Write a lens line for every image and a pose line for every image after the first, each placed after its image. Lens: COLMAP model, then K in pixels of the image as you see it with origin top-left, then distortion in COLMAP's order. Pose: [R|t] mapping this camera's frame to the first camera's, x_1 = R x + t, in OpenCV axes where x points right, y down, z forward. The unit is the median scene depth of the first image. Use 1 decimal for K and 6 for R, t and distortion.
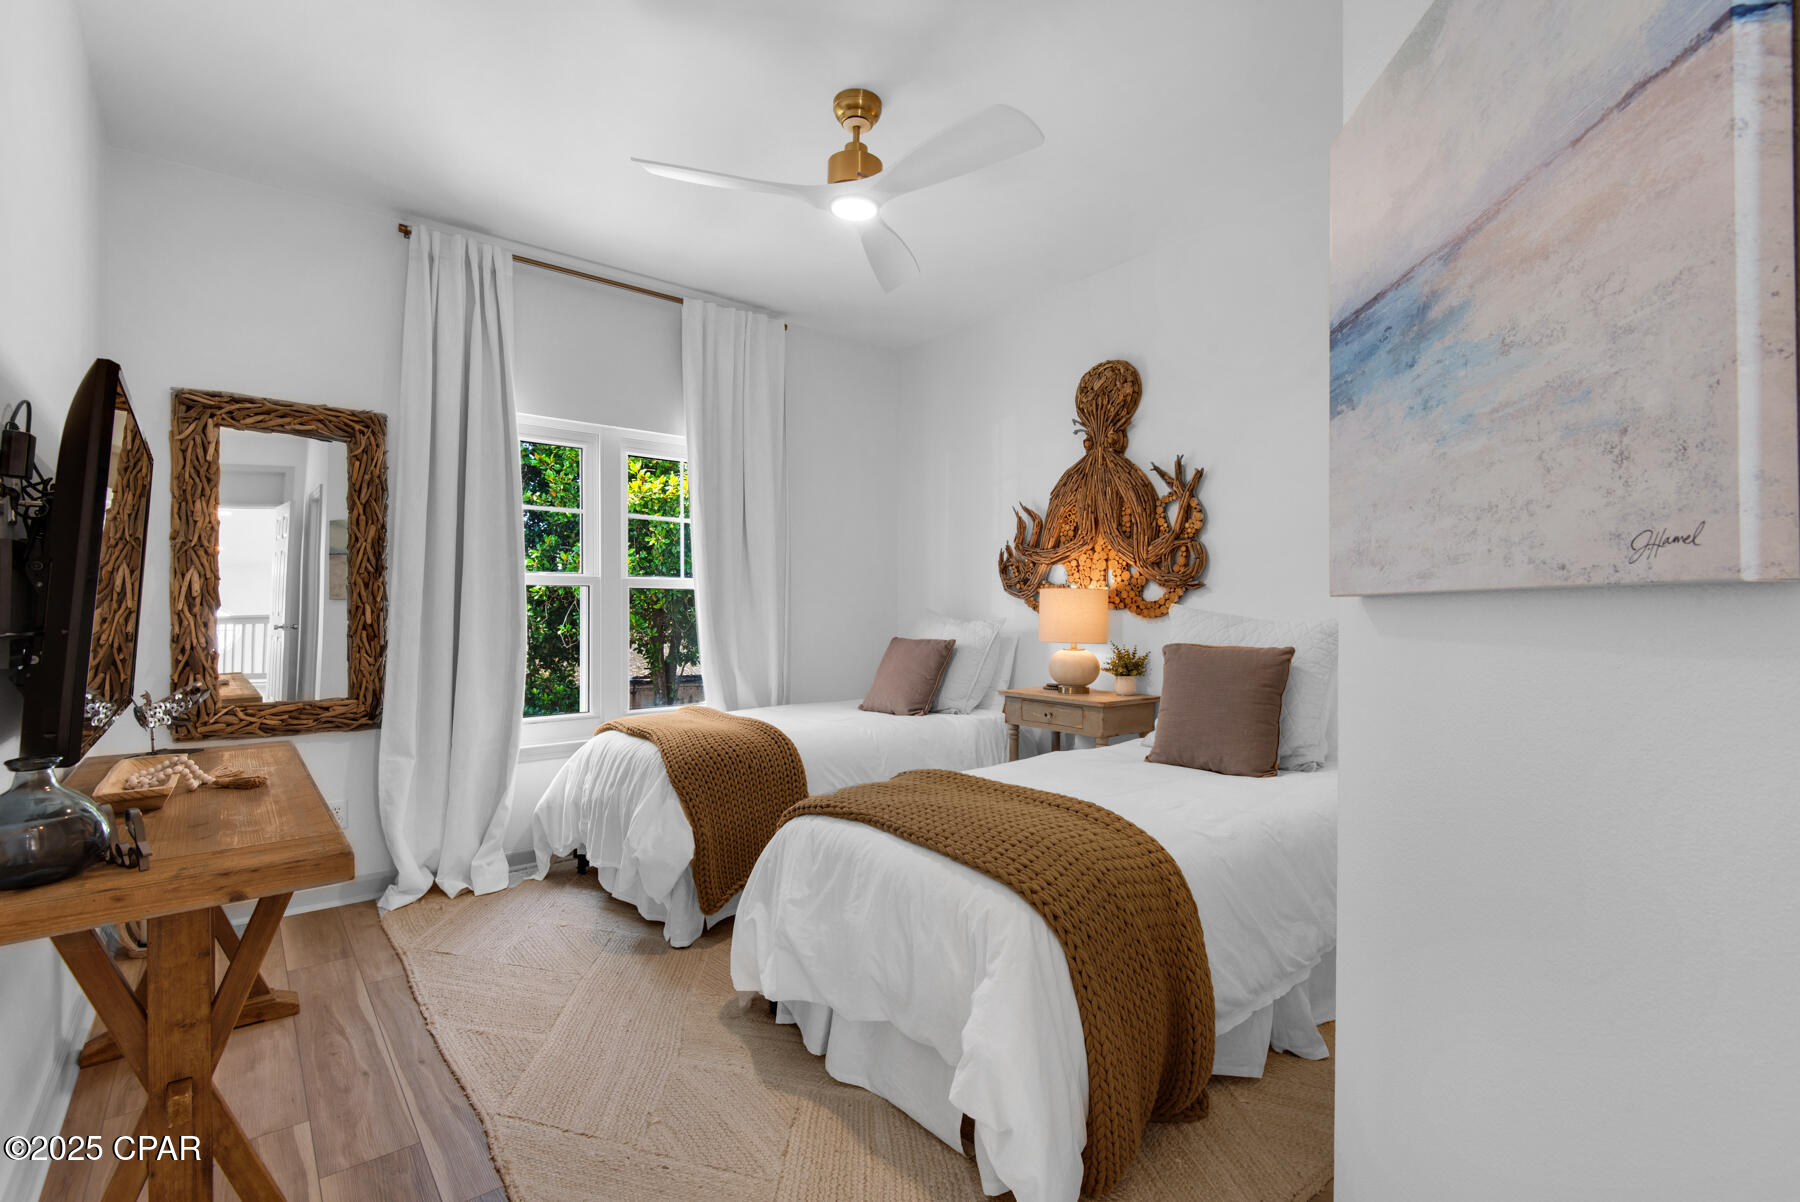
lens RADIAL K [[828.1, 0, 893.8], [0, 828.1, 629.9], [0, 0, 1]] dist [0.032270, -0.020421]
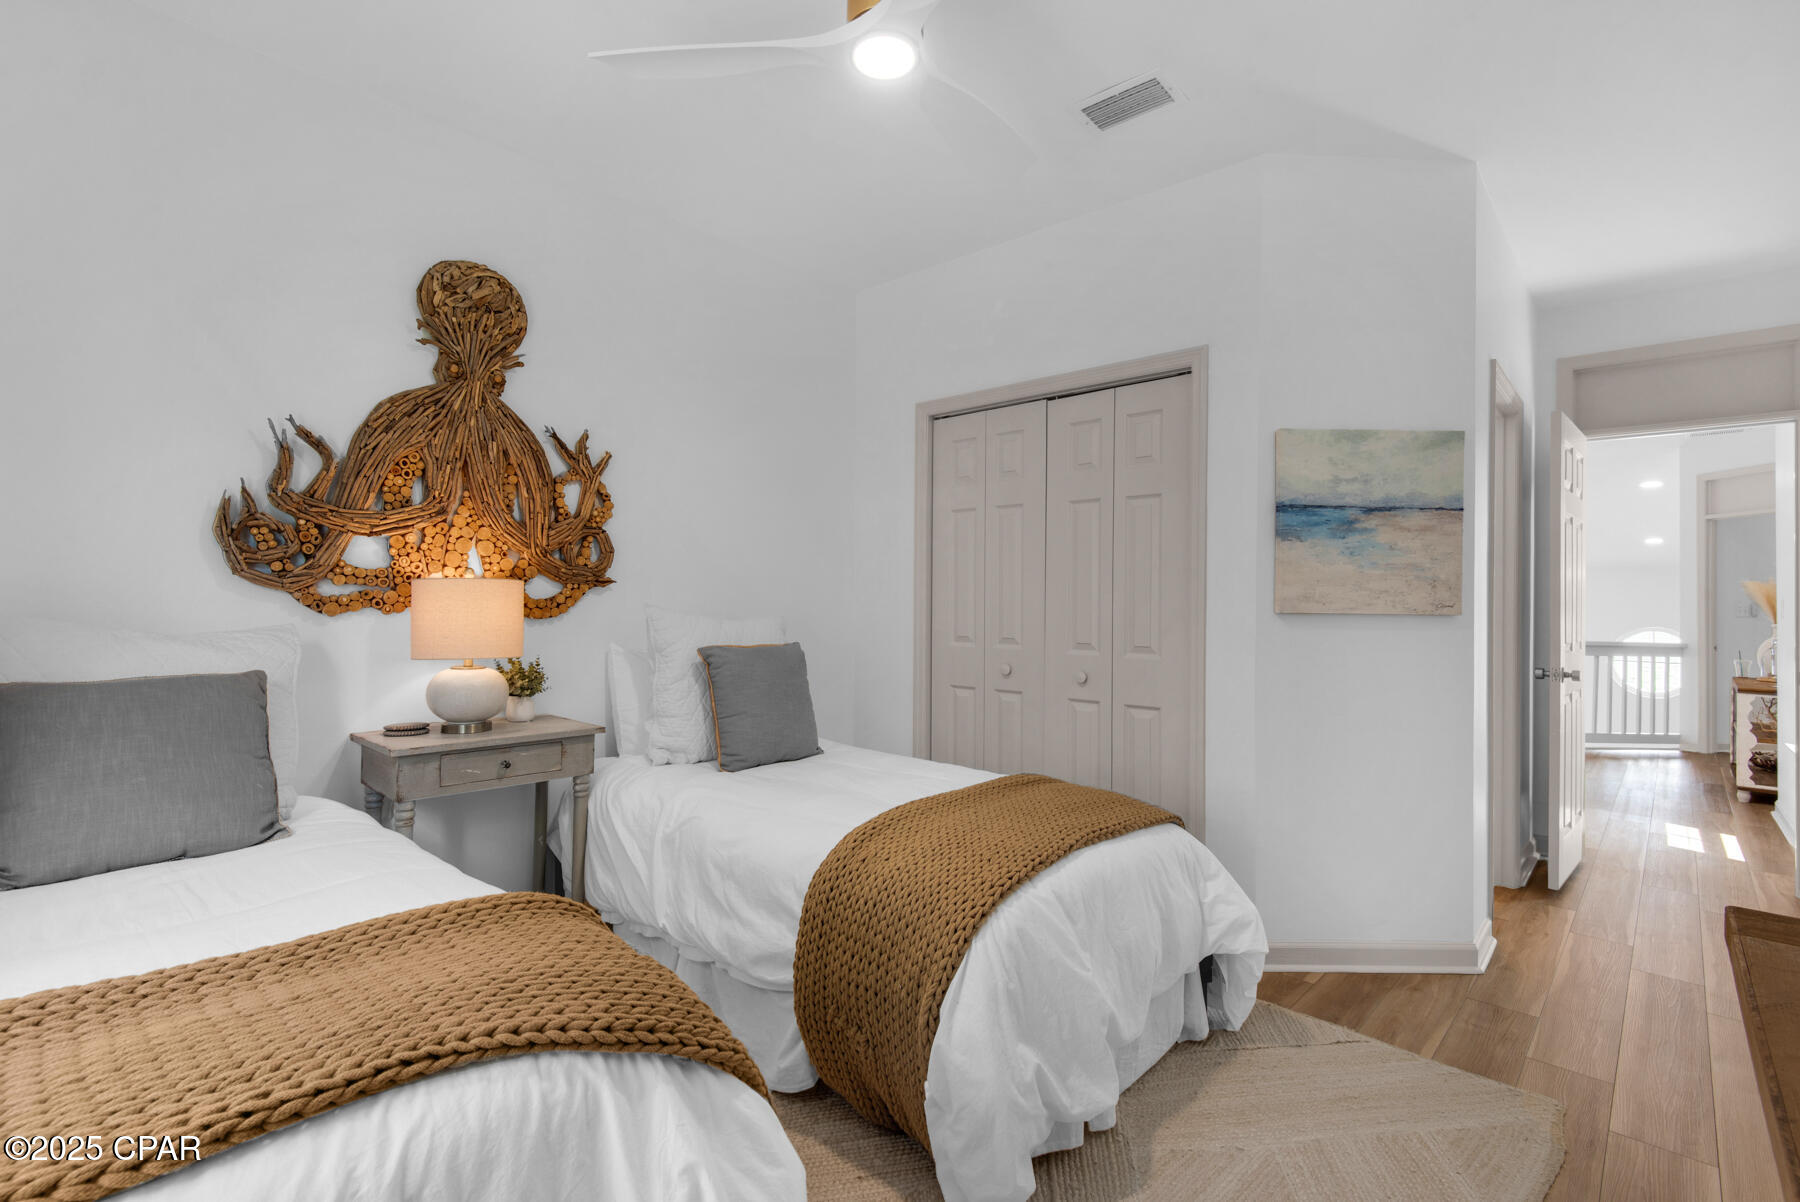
lens RADIAL K [[830.0, 0, 904.0], [0, 830.0, 618.1], [0, 0, 1]] dist [0.035439, -0.020736]
pose [[-0.148923, -0.027959, 0.988453, -0.544234], [0.011454, 0.999484, 0.029997, -0.036448], [-0.988782, 0.015789, -0.148526, 0.778846]]
